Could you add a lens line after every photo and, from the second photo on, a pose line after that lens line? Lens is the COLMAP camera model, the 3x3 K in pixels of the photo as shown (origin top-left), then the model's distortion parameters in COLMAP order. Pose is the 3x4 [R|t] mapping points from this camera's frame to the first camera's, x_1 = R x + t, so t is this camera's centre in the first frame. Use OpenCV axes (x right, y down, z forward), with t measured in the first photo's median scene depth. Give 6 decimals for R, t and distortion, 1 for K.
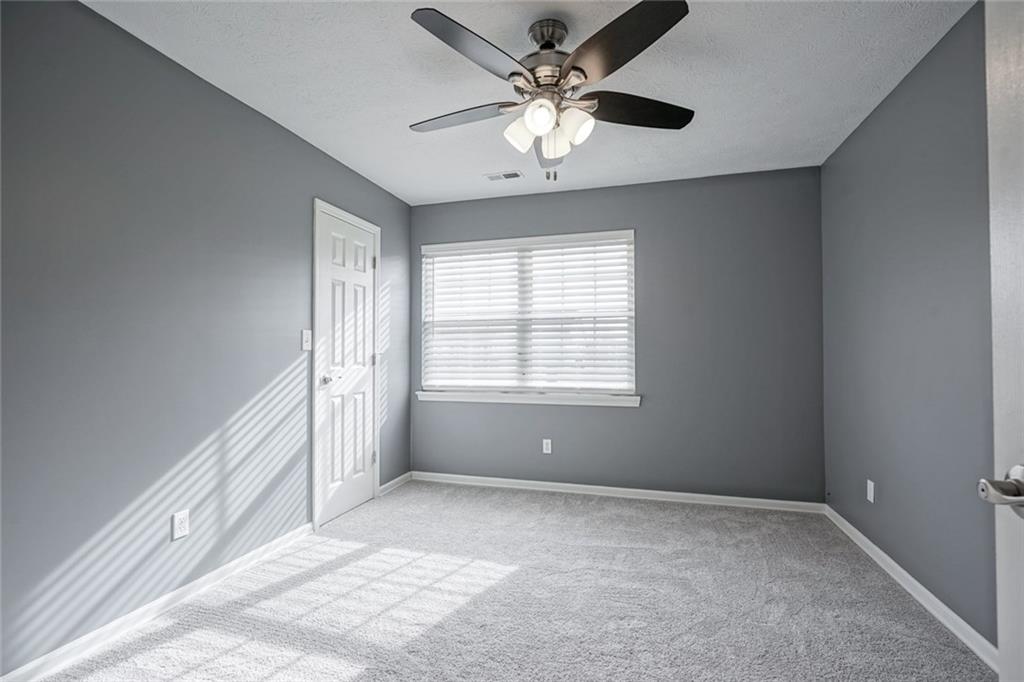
lens RADIAL K [[461.6, 0, 511.3], [0, 461.6, 340.6], [0, 0, 1]] dist [-0.010395, 0.004560]
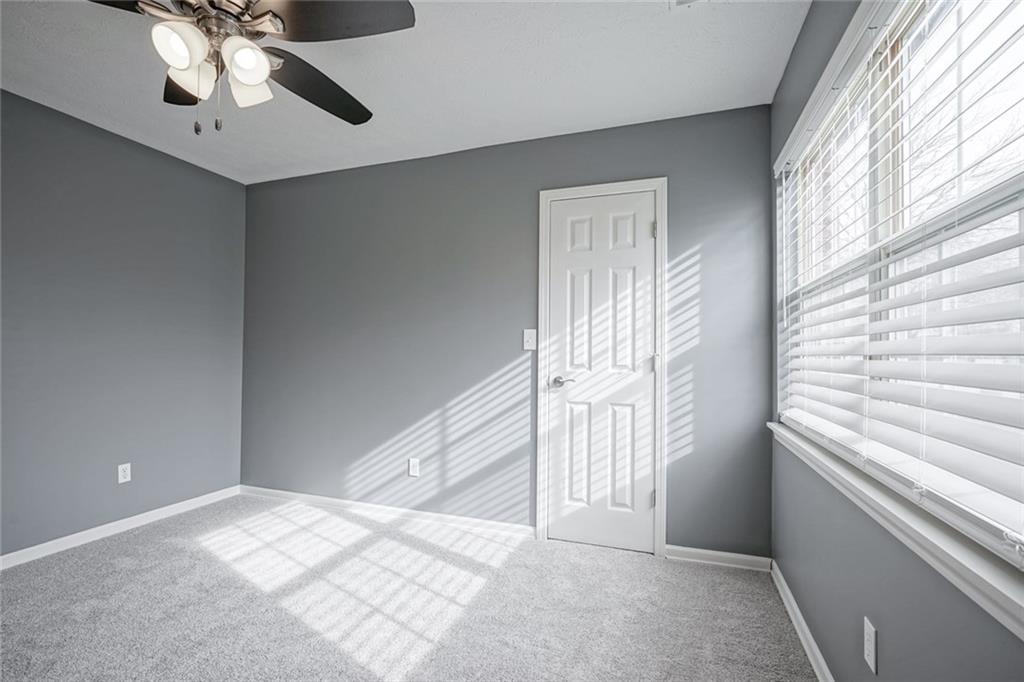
lens RADIAL K [[461.6, 0, 515.9], [0, 461.6, 344.6], [0, 0, 1]] dist [-0.010395, 0.004560]
pose [[-0.051668, -0.022701, -0.998406, 0.547064], [0.015157, 0.999609, -0.023513, 0.032923], [0.998549, -0.016348, -0.051304, 1.022547]]
